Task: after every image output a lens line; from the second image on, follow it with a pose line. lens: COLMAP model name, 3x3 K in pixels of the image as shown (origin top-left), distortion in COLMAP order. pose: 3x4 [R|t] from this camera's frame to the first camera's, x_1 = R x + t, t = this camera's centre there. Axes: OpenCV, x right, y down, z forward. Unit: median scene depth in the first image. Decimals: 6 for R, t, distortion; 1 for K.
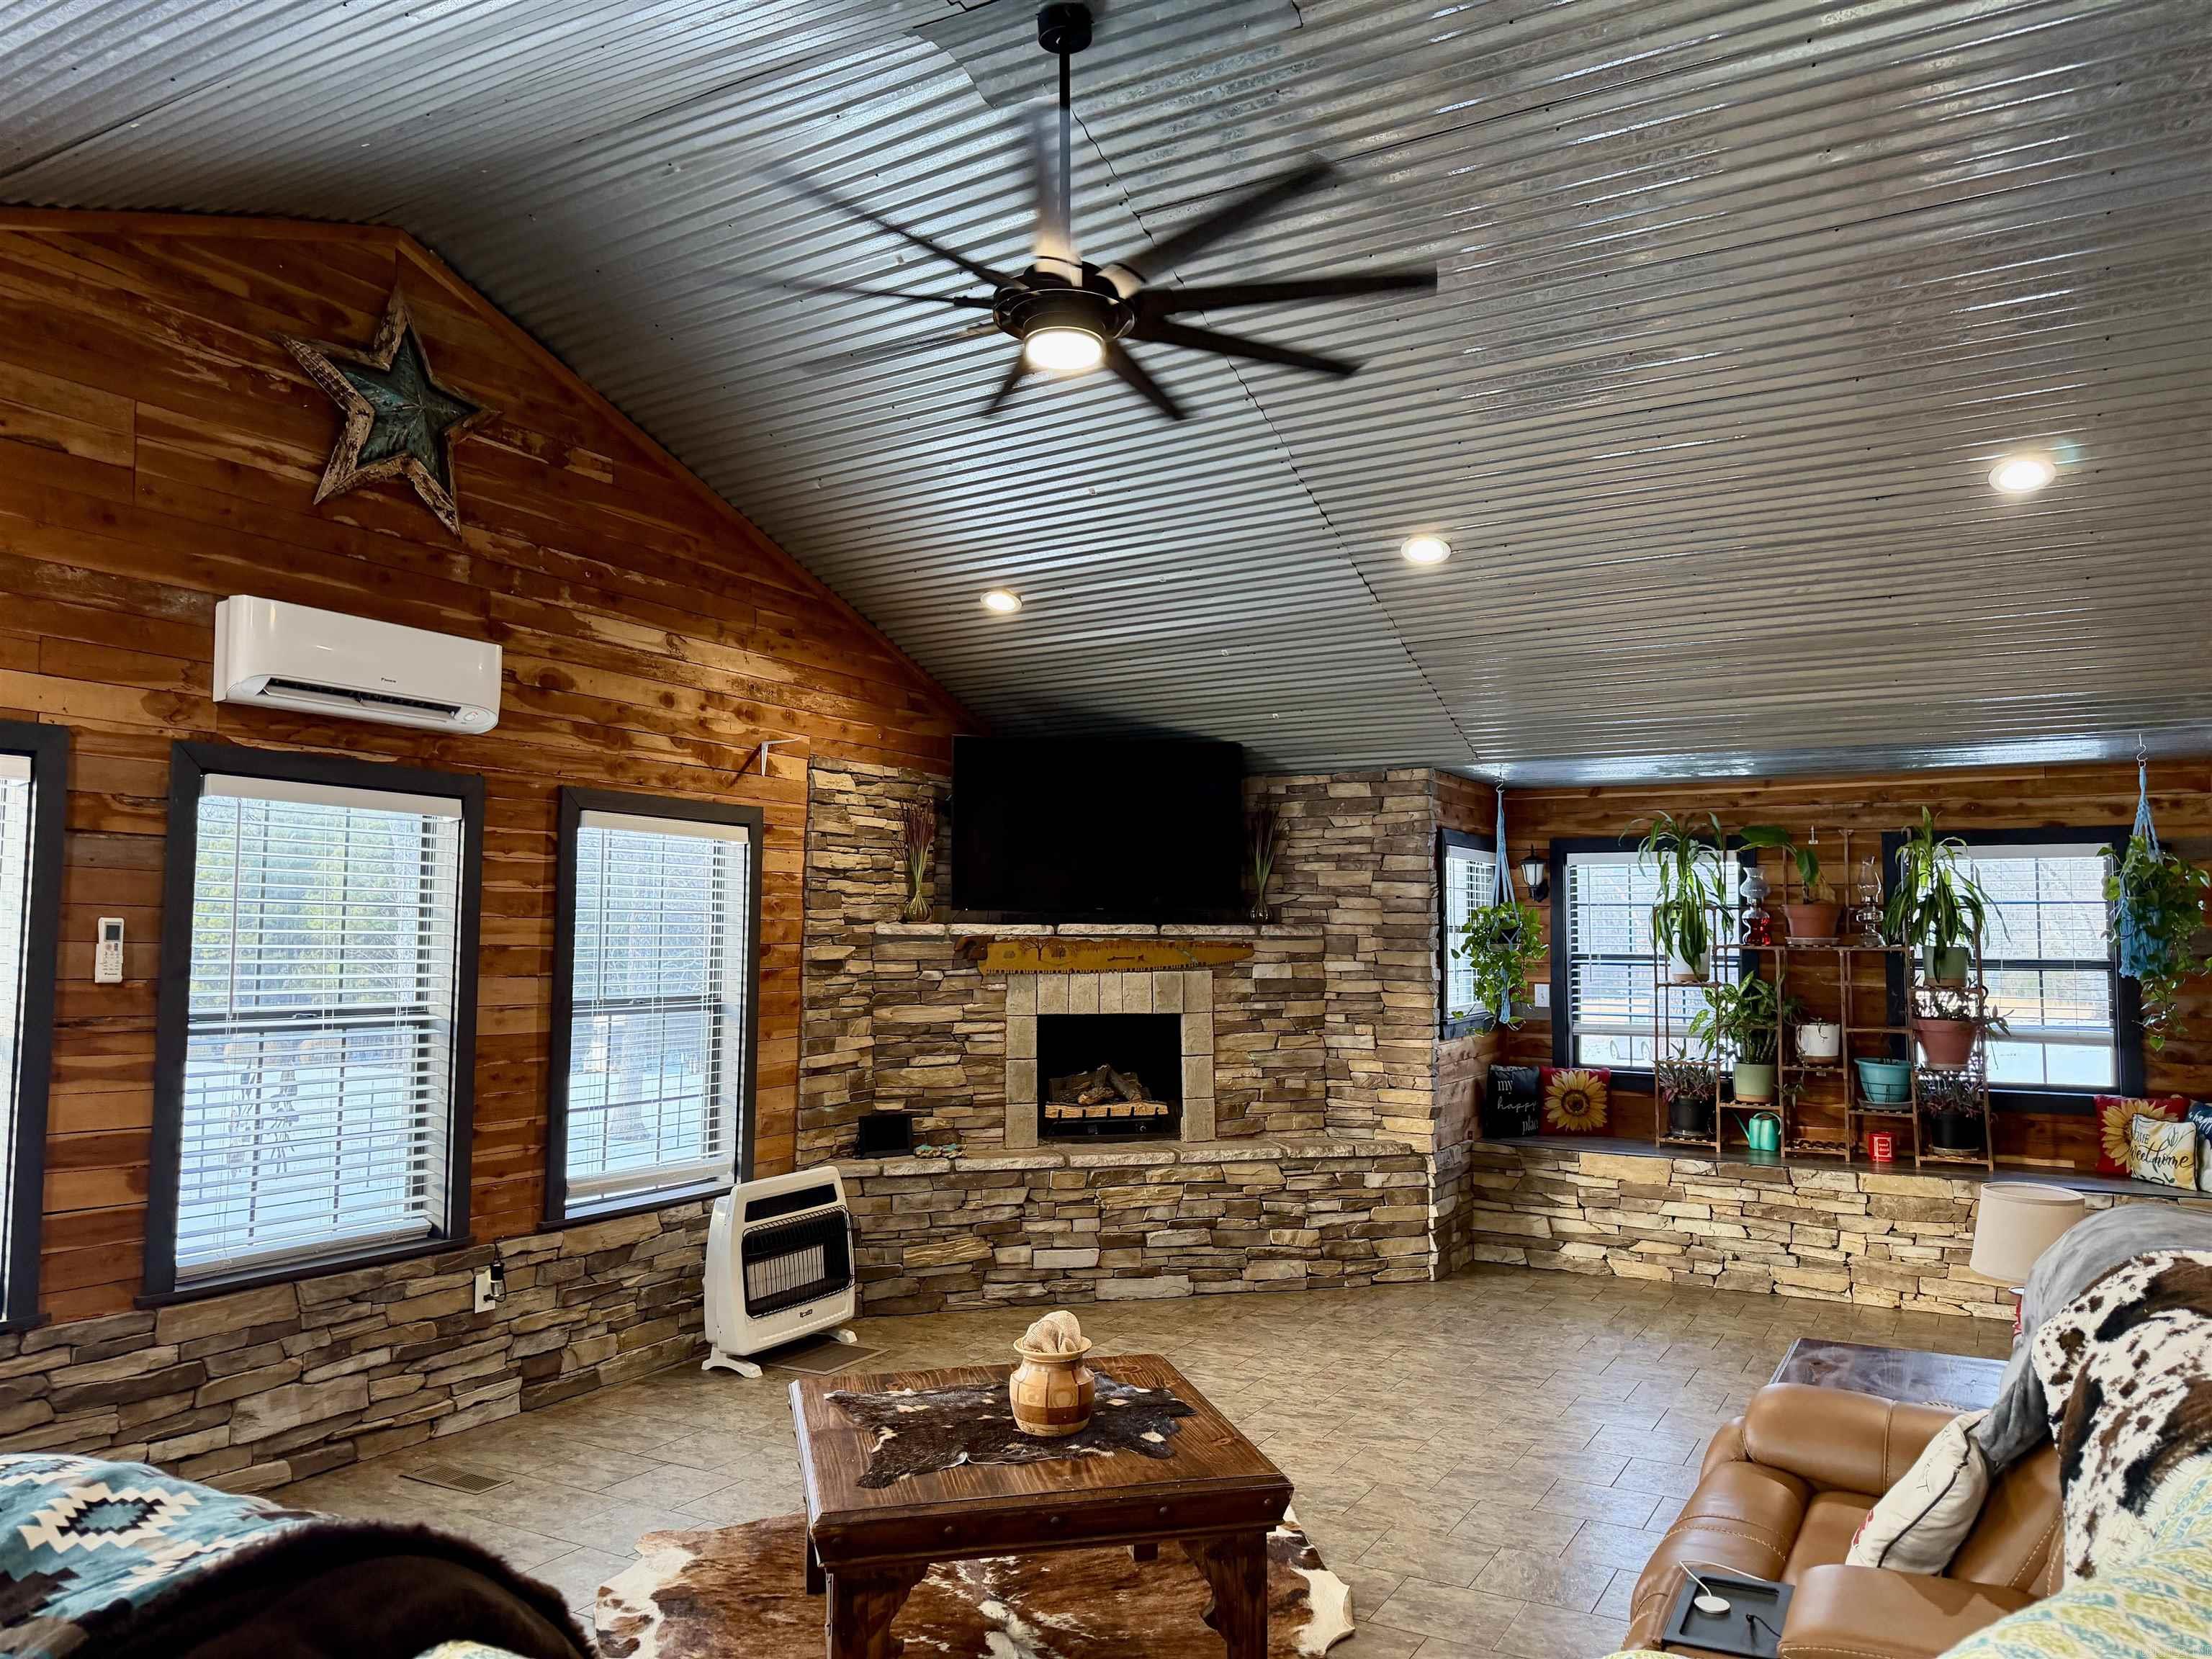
lens RADIAL K [[1555.0, 0, 1108.3], [0, 1555.0, 834.8], [0, 0, 1]] dist [0.060040, -0.076191]
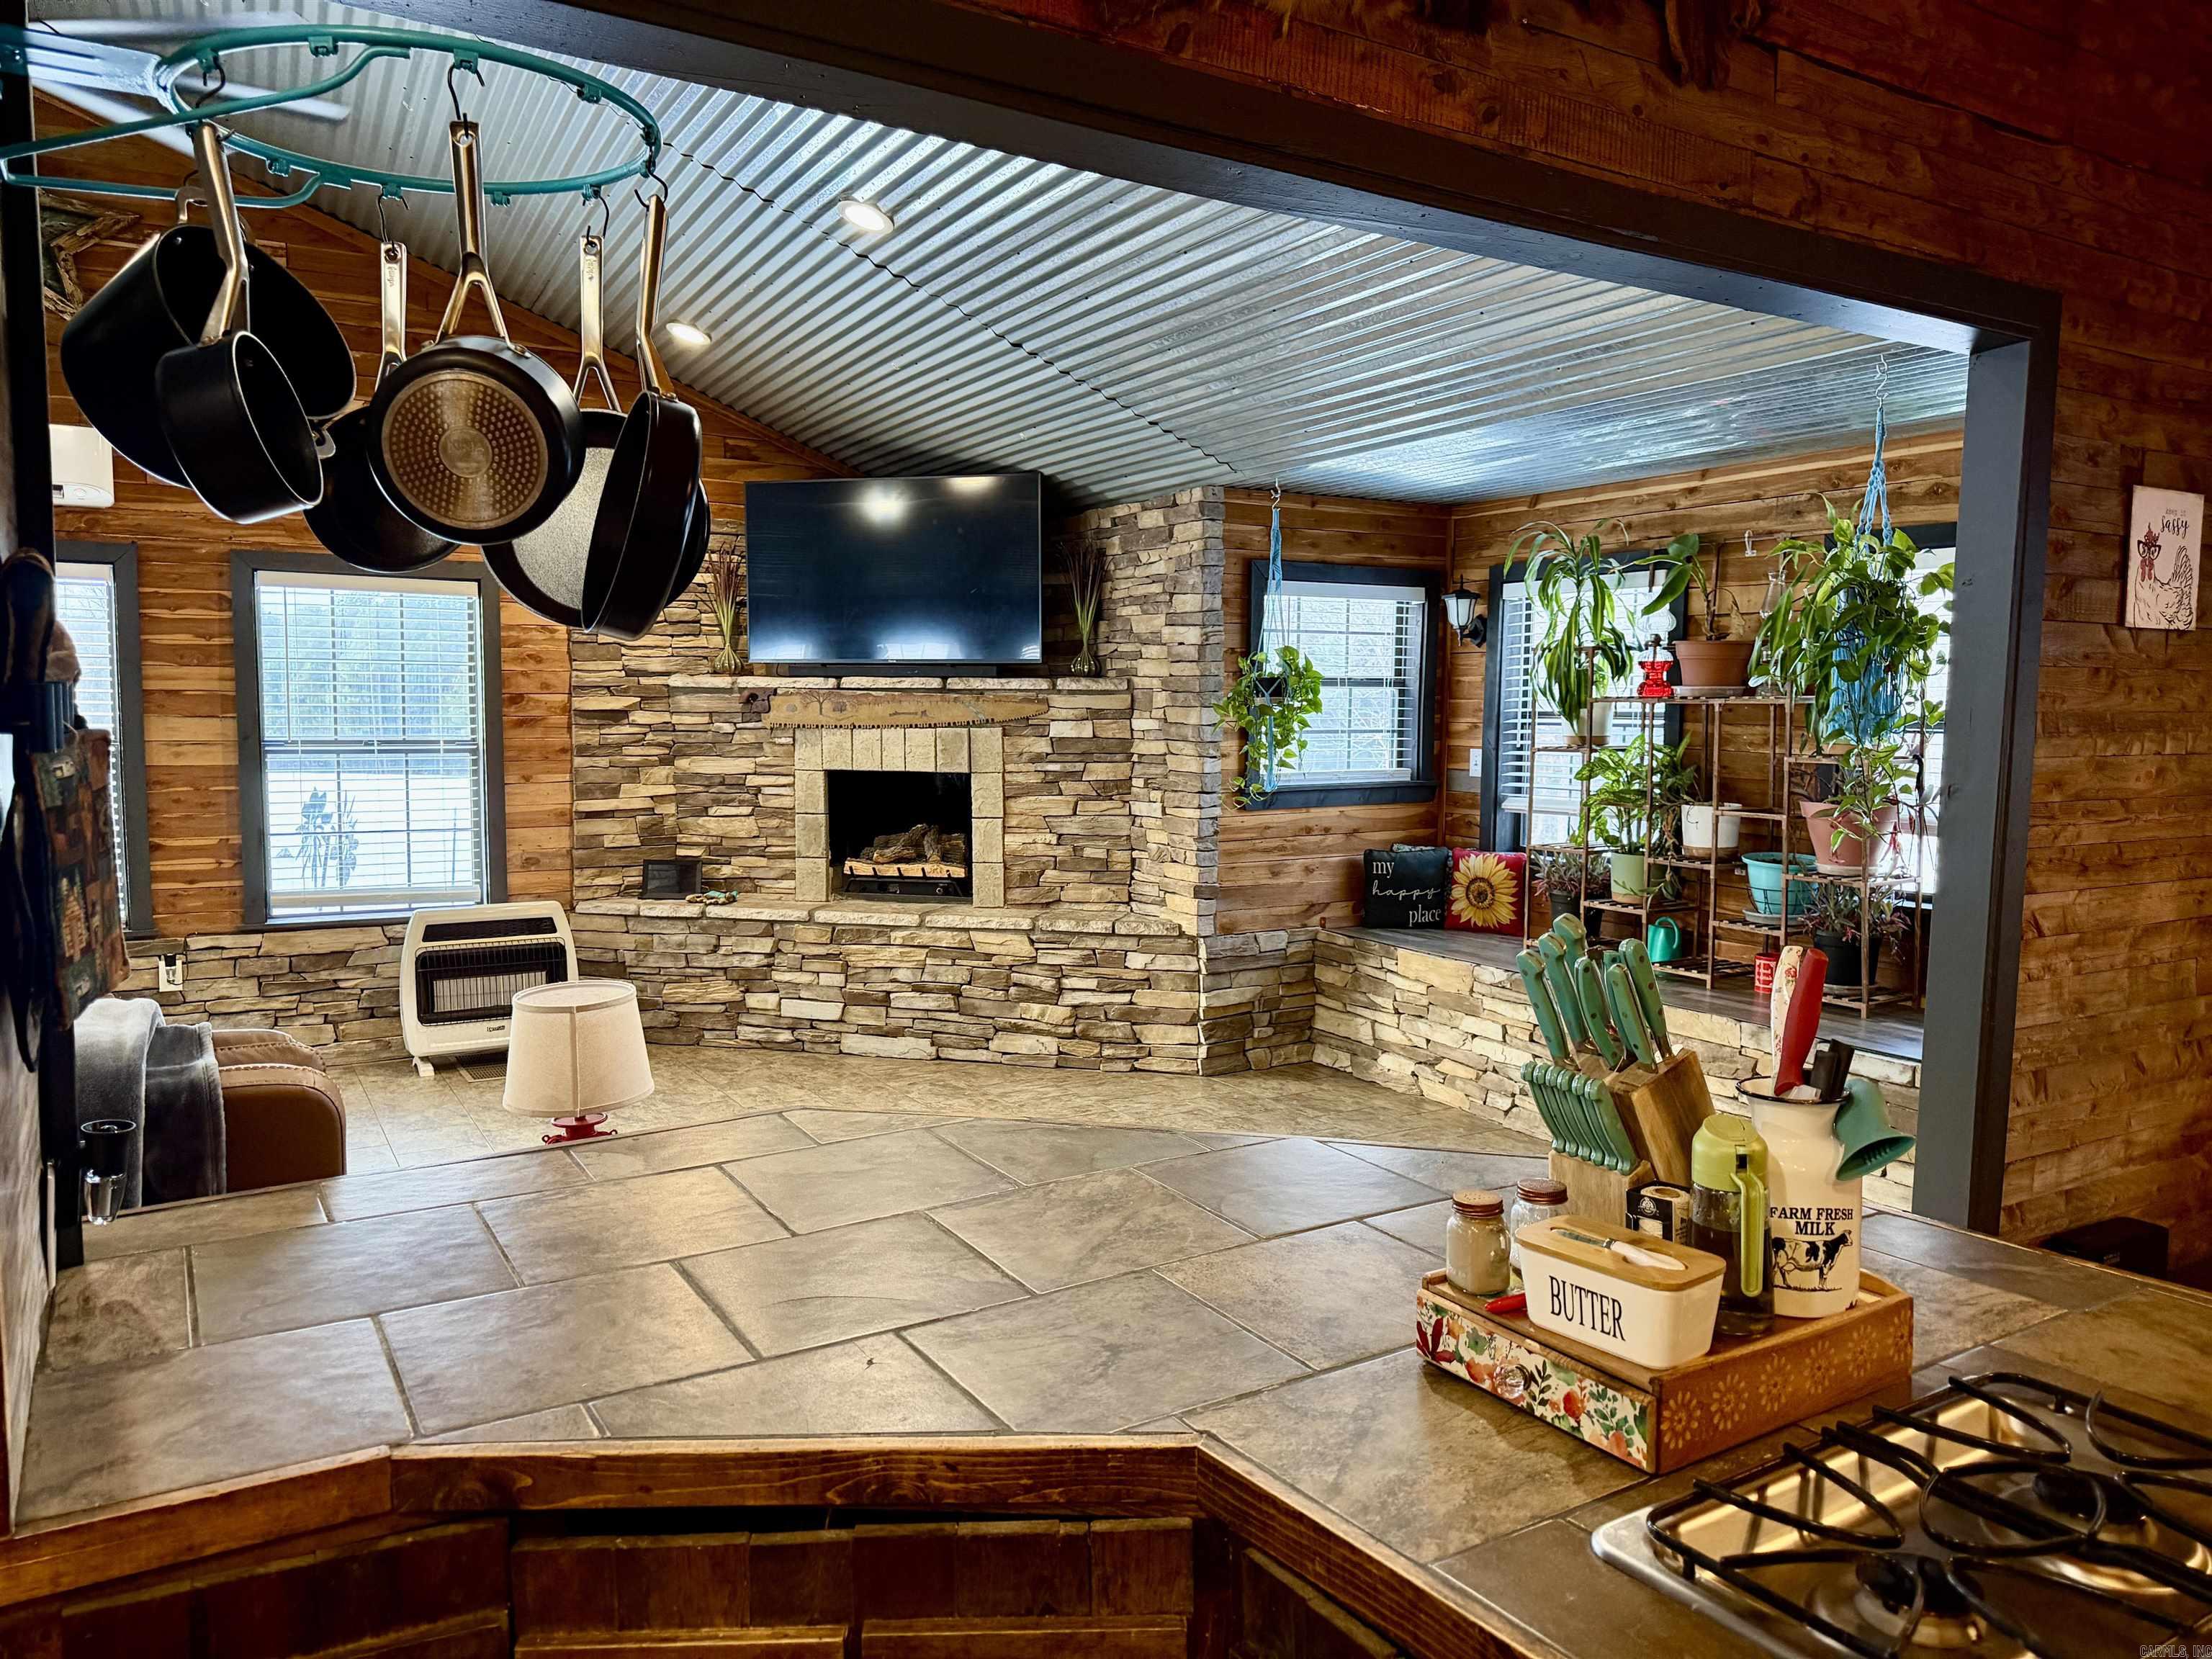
lens RADIAL K [[1555.0, 0, 1105.3], [0, 1555.0, 838.3], [0, 0, 1]] dist [0.060040, -0.076191]
pose [[0.869779, 0.044684, -0.491414, 0.616163], [0.028849, 0.989583, 0.141044, 0.026175], [0.492598, -0.136854, 0.859429, 0.242781]]
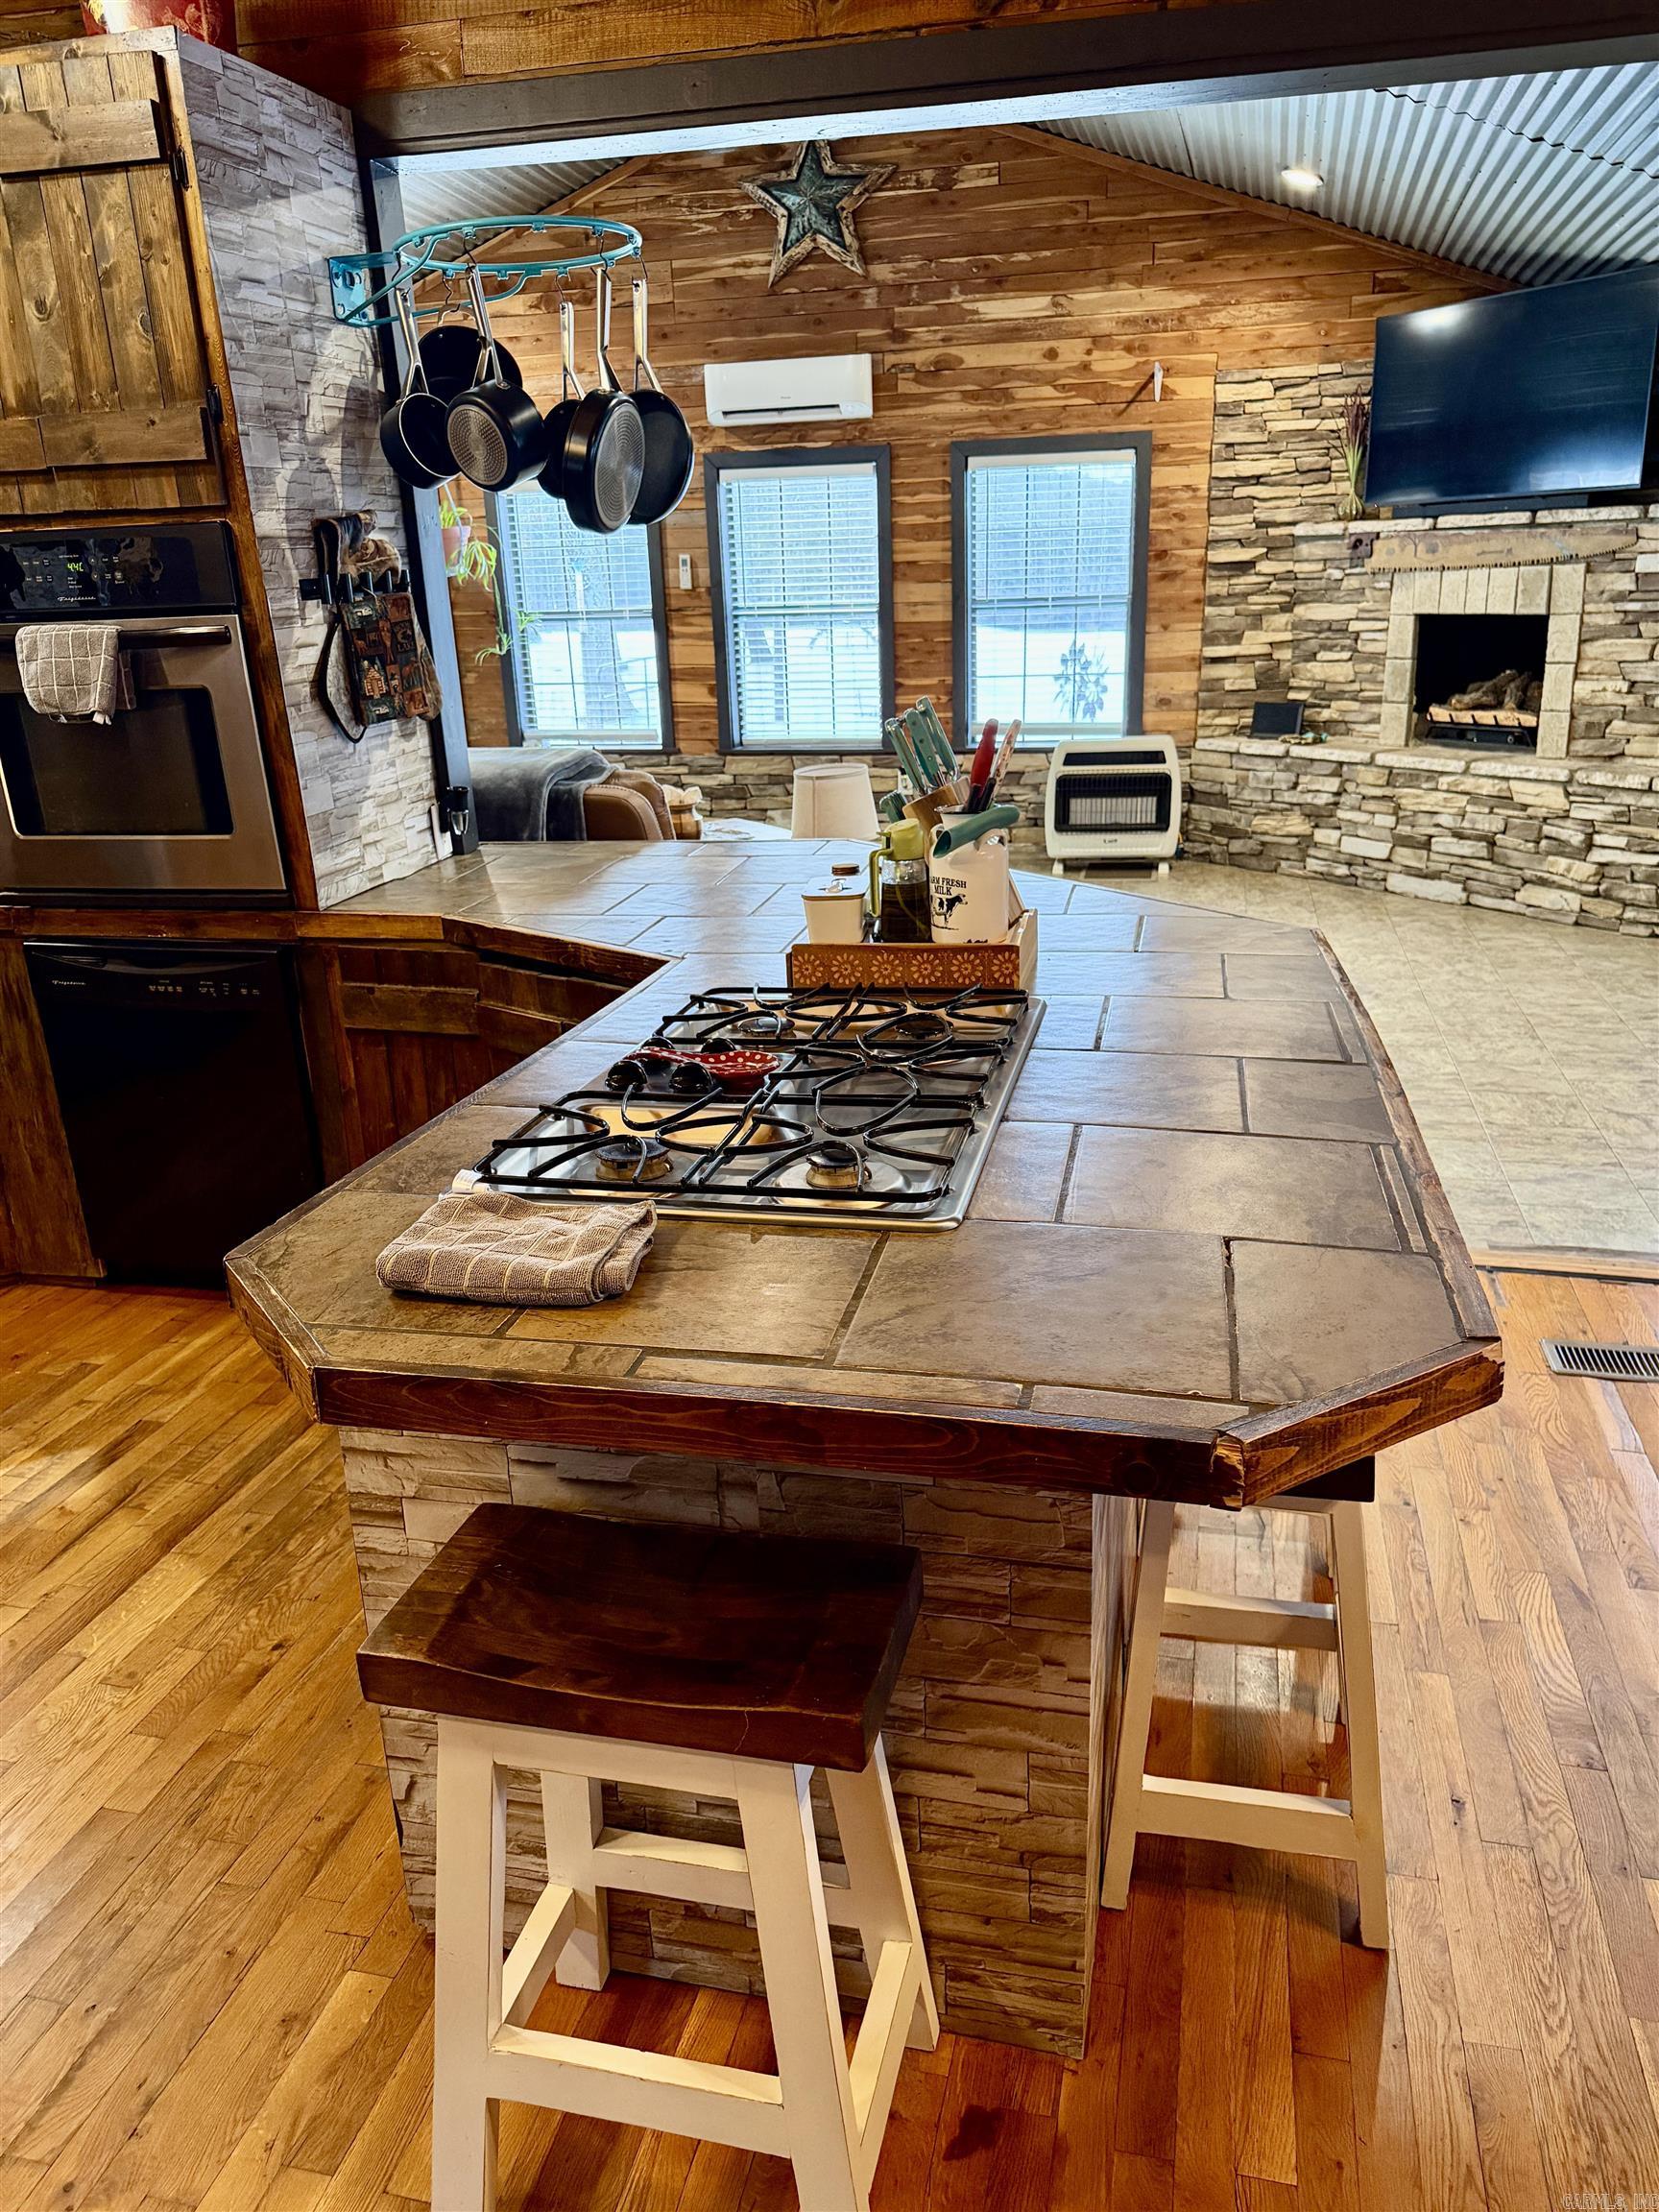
lens RADIAL K [[1555.0, 0, 812.4], [0, 1555.0, 1115.5], [0, 0, 1]] dist [0.060040, -0.076191]
pose [[0.270520, 0.301583, -0.914257, 0.909219], [0.099455, 0.935830, 0.338127, 0.038309], [0.957563, -0.182398, 0.223167, 0.349150]]
